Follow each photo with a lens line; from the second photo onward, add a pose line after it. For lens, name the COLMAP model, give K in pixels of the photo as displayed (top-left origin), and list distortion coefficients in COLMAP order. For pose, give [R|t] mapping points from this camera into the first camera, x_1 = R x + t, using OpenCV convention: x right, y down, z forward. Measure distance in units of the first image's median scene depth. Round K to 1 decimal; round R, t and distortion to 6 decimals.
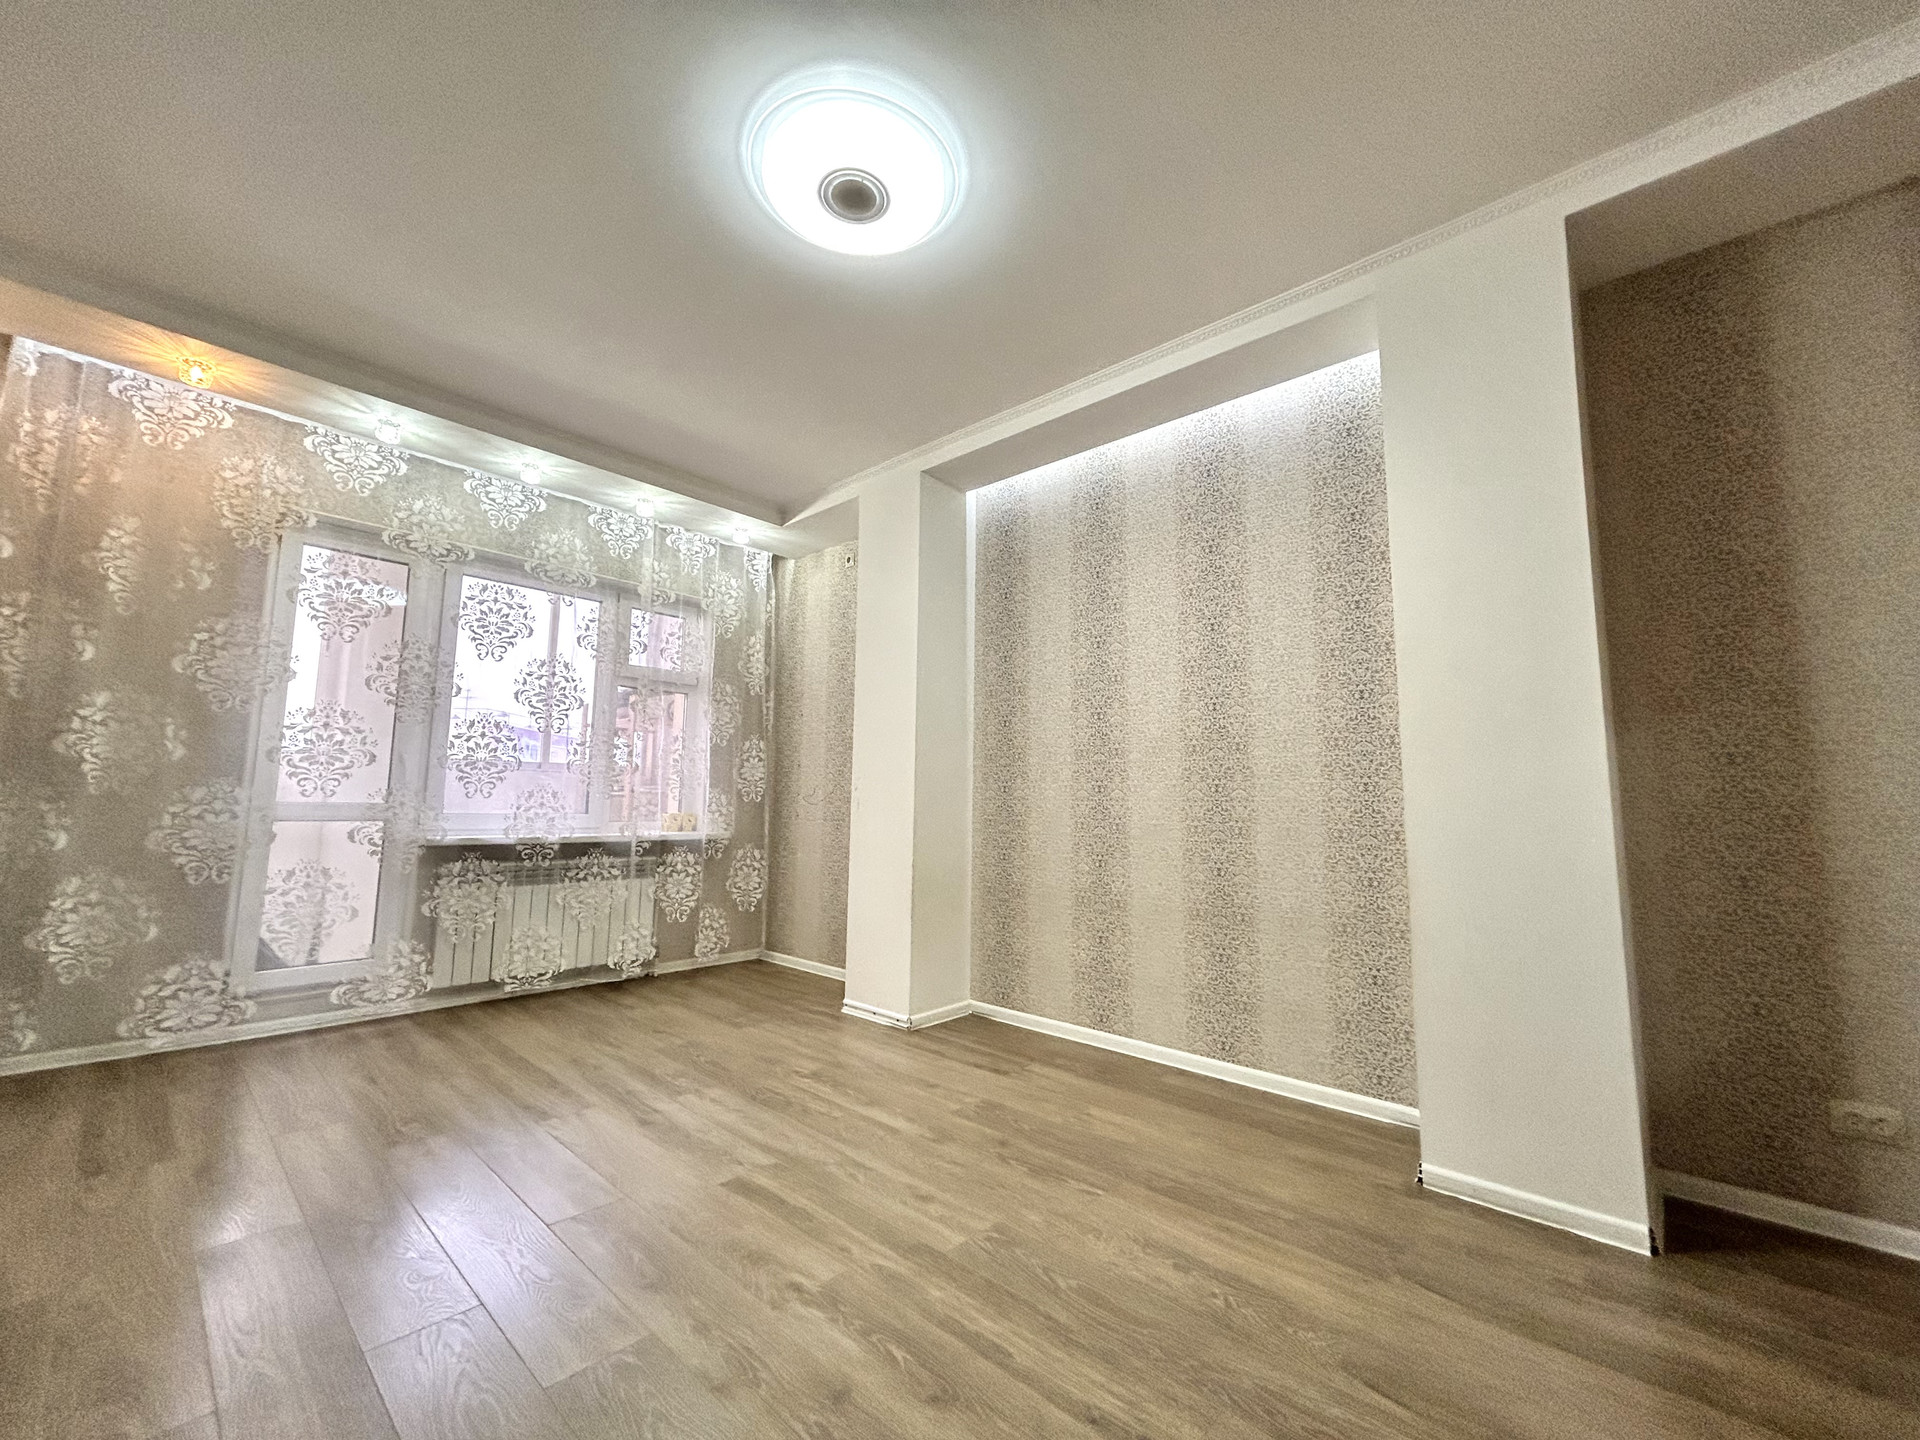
lens RADIAL K [[769.7, 0, 957.9], [0, 769.7, 716.4], [0, 0, 1]] dist [-0.002729, -0.000017]
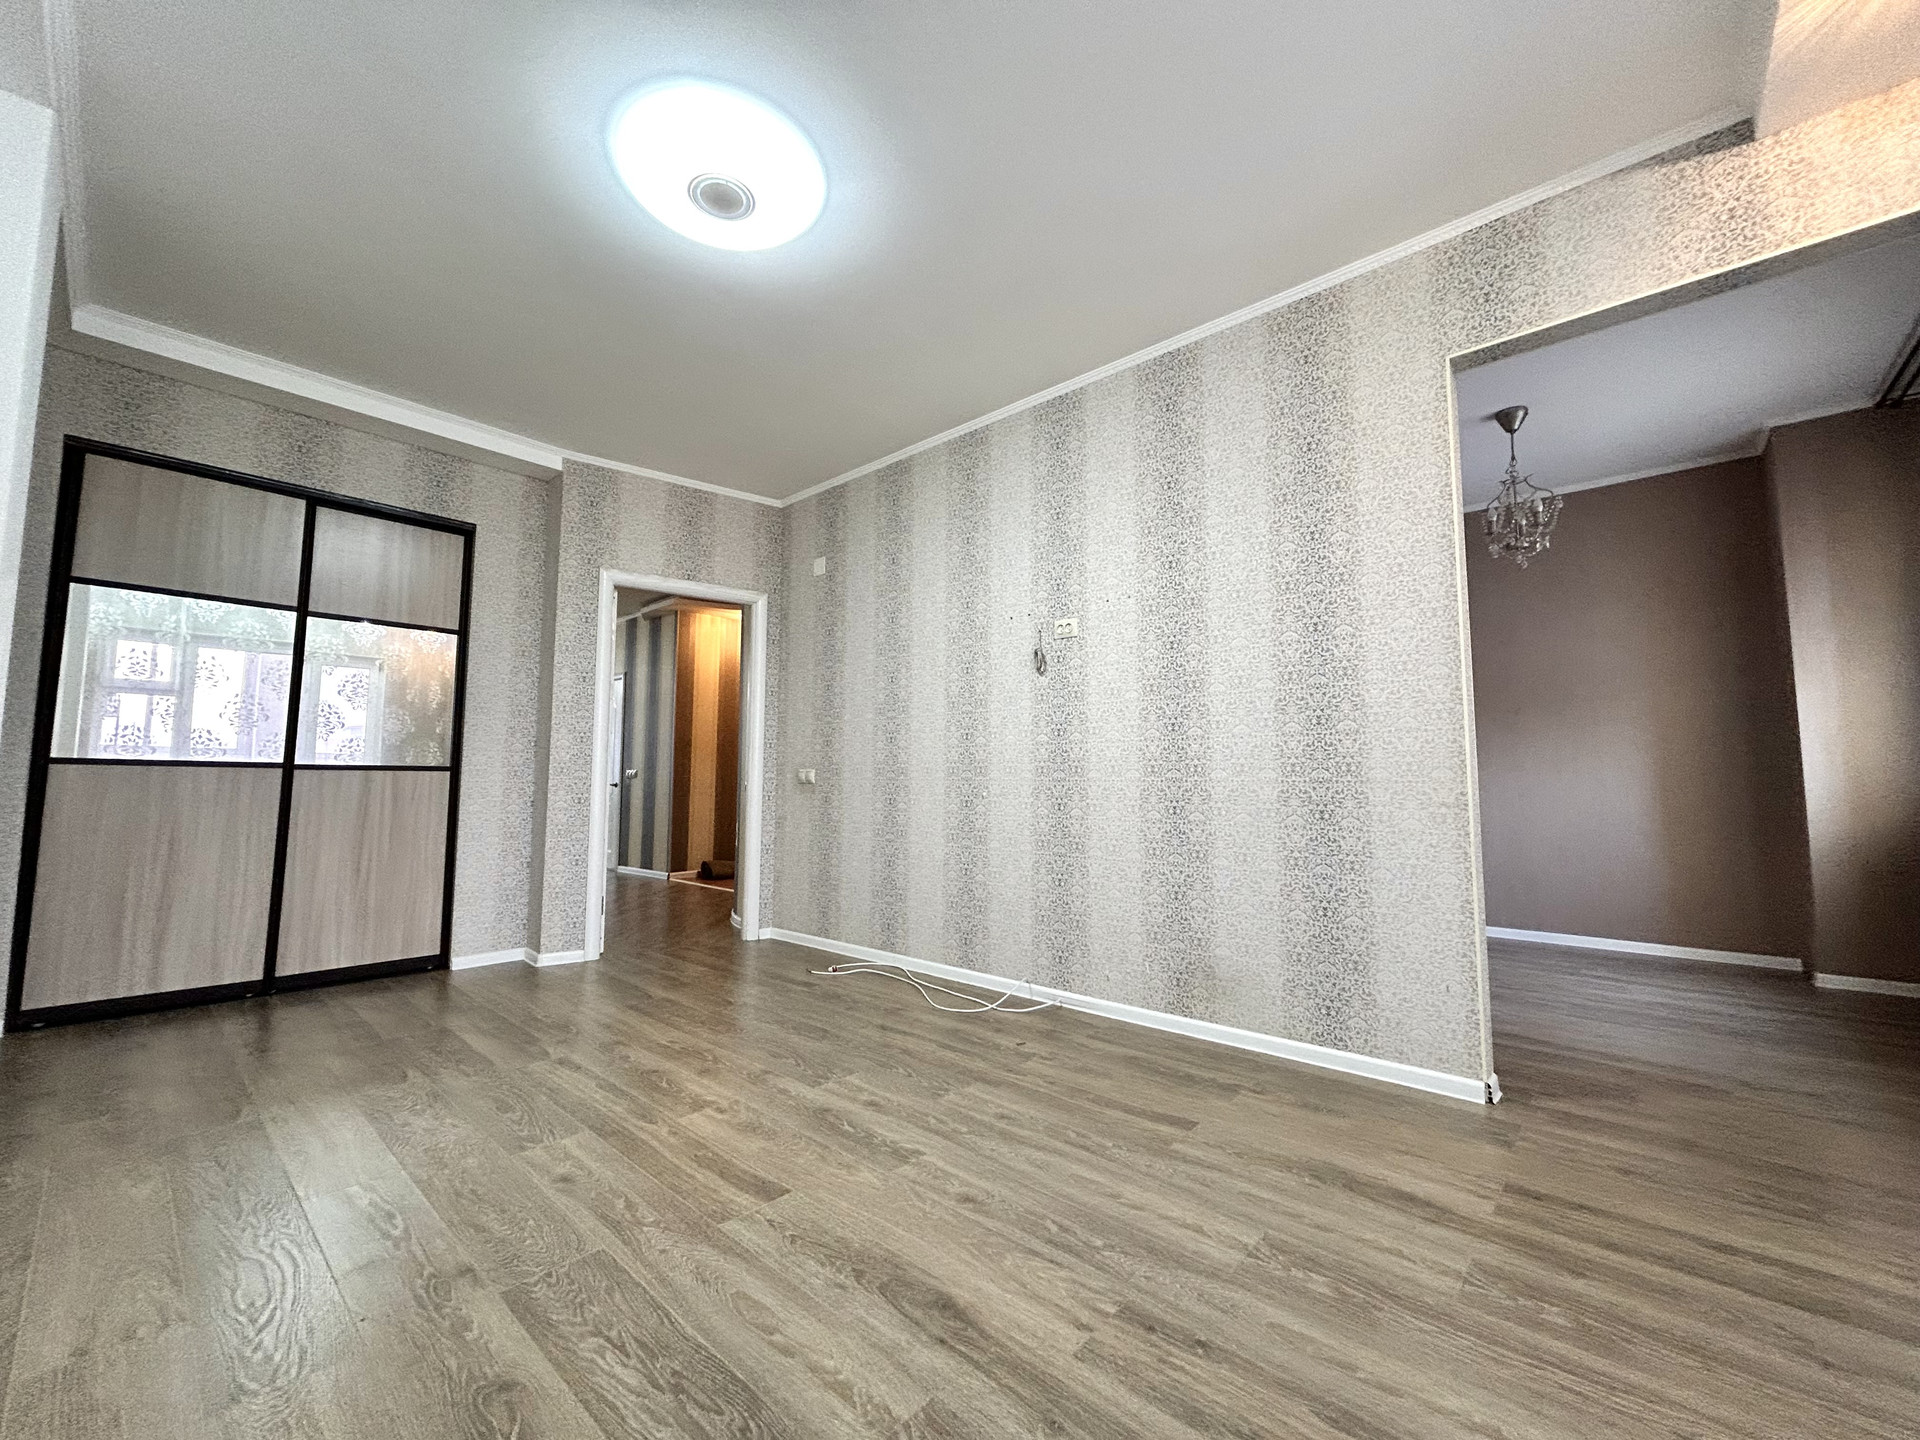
lens RADIAL K [[768.2, 0, 957.5], [0, 768.2, 716.9], [0, 0, 1]] dist [-0.001268, 0.000792]
pose [[-0.999848, -0.016058, -0.006728, -0.411545], [-0.014422, 0.980379, -0.196594, 0.216005], [0.009753, -0.196467, -0.980462, 1.665461]]
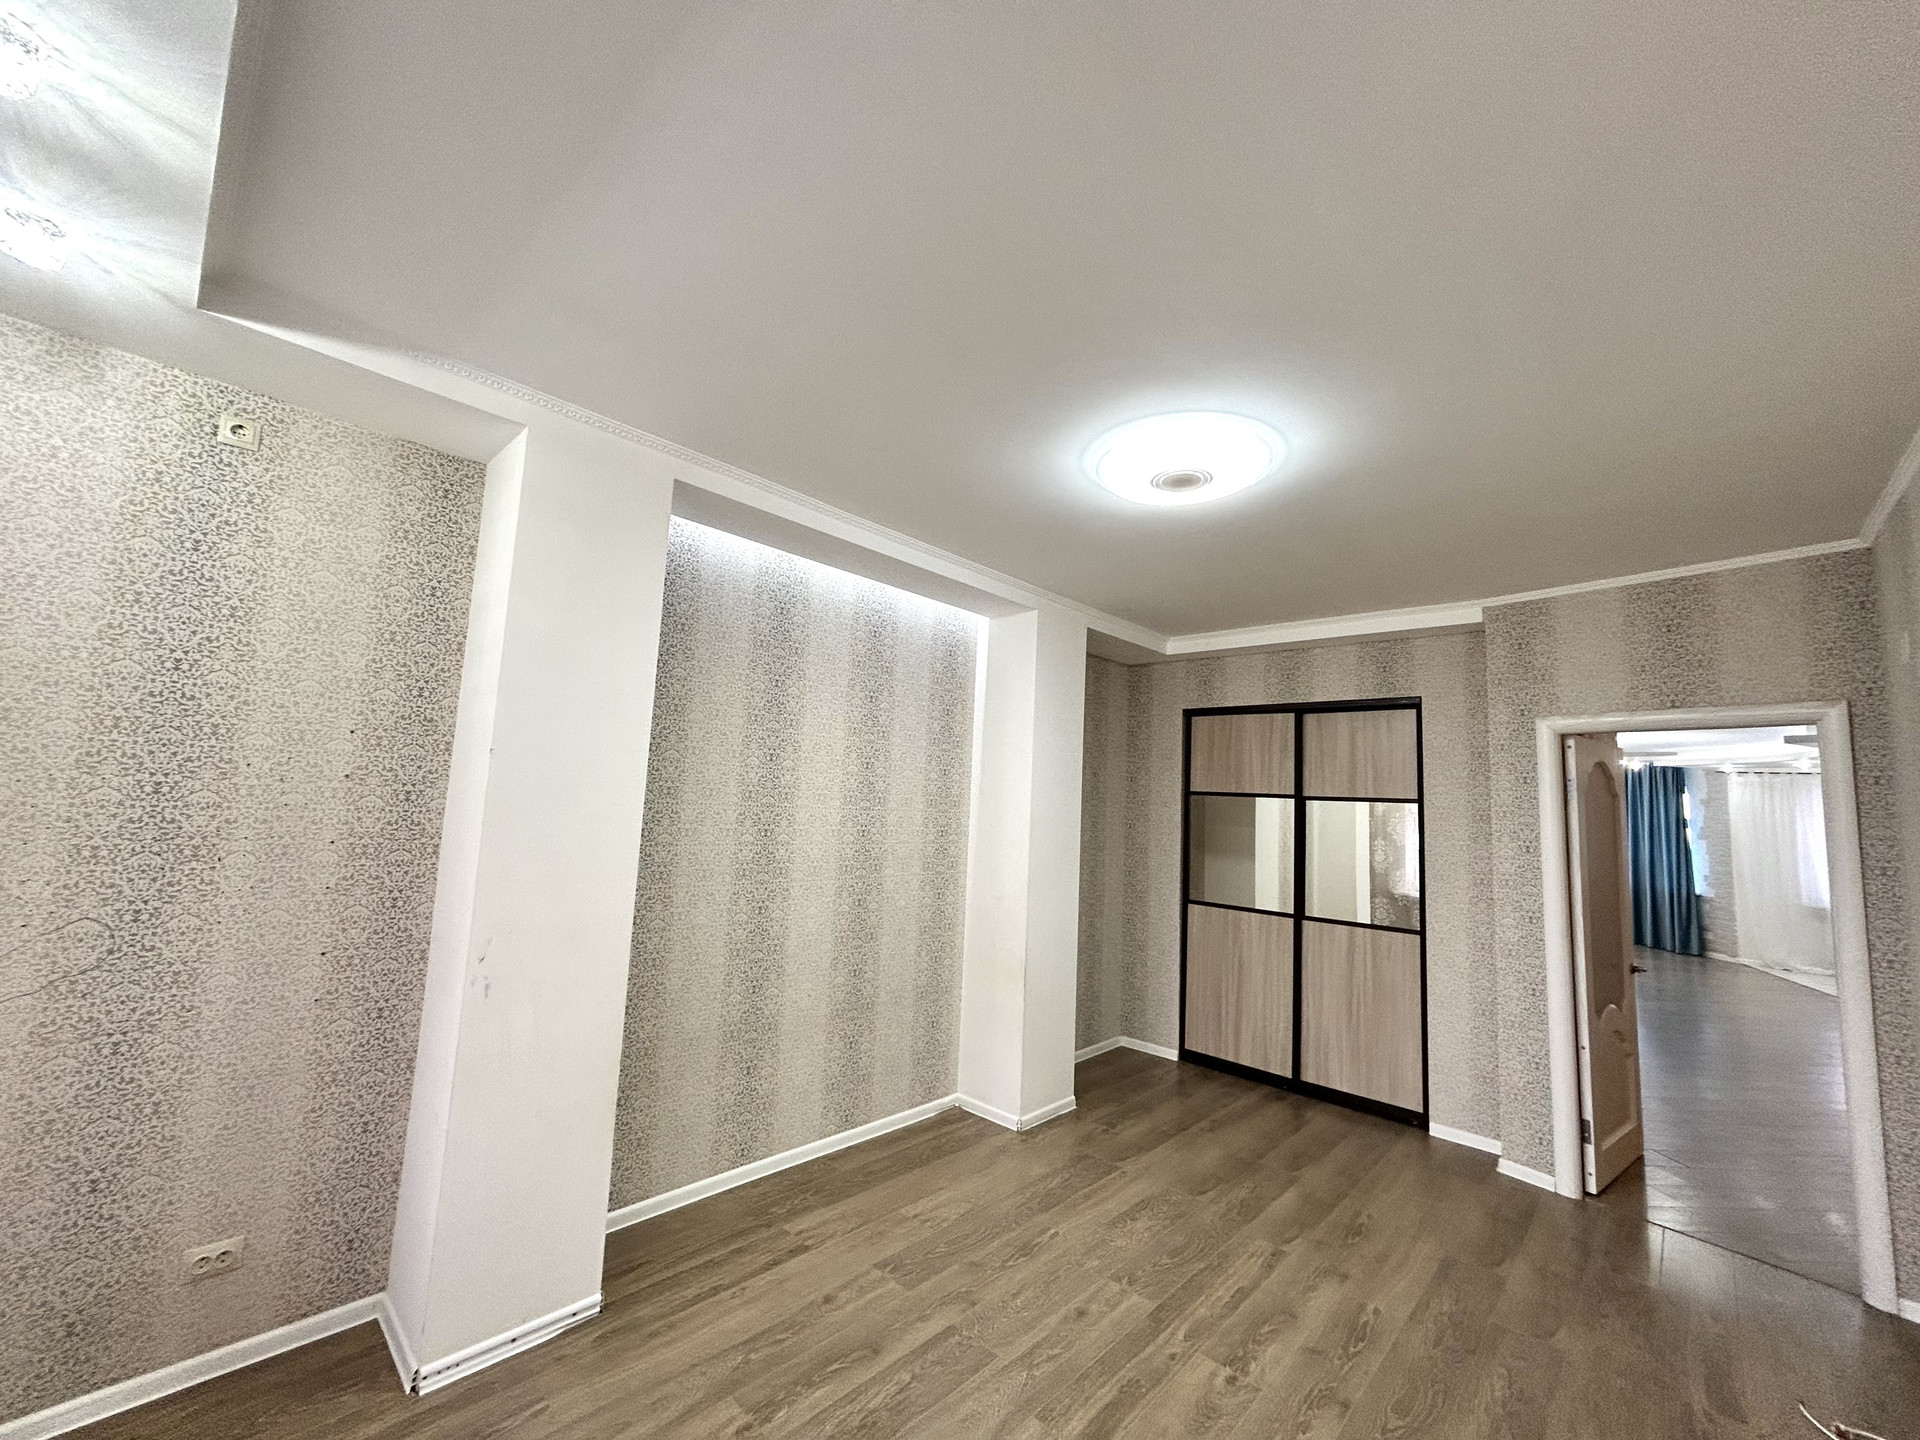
lens RADIAL K [[768.2, 0, 957.5], [0, 768.2, 716.9], [0, 0, 1]] dist [-0.001268, 0.000792]
pose [[0.014888, 0.097913, 0.995084, -1.118845], [-0.158124, 0.982901, -0.094349, -0.129409], [-0.987307, -0.155942, 0.030115, 1.083100]]
